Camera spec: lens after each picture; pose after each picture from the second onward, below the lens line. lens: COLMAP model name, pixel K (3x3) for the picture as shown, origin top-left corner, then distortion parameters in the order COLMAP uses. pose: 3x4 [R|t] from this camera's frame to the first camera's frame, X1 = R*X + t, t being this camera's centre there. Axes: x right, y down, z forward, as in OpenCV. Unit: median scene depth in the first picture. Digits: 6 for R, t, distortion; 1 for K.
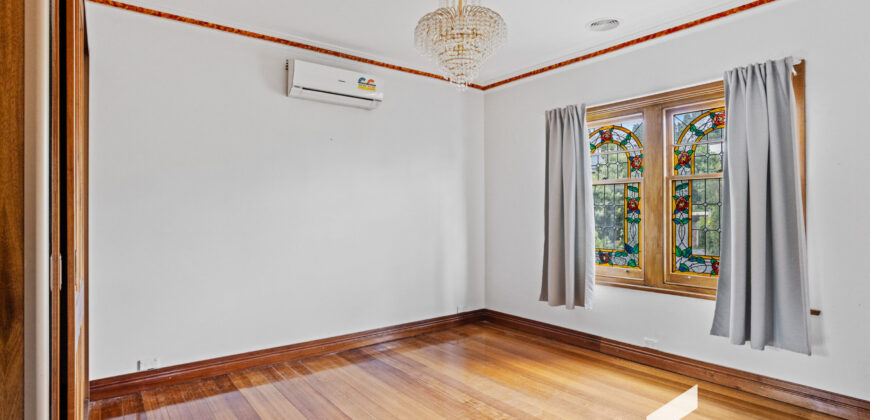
lens RADIAL K [[447.6, 0, 434.3], [0, 447.6, 212.9], [0, 0, 1]] dist [-0.001876, 0.000855]
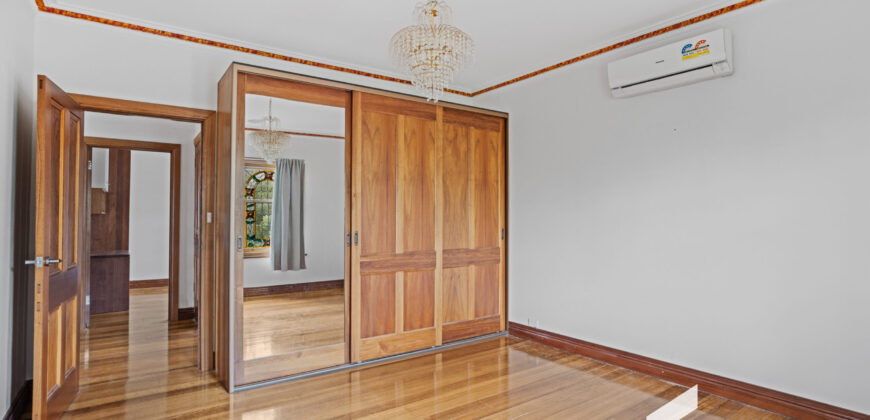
lens RADIAL K [[447.6, 0, 428.6], [0, 447.6, 210.4], [0, 0, 1]] dist [-0.001876, 0.000855]
pose [[-0.027369, -0.005769, -0.999609, 0.717376], [0.003882, 0.999975, -0.005877, -0.010071], [0.999618, -0.004041, -0.027346, 0.641900]]
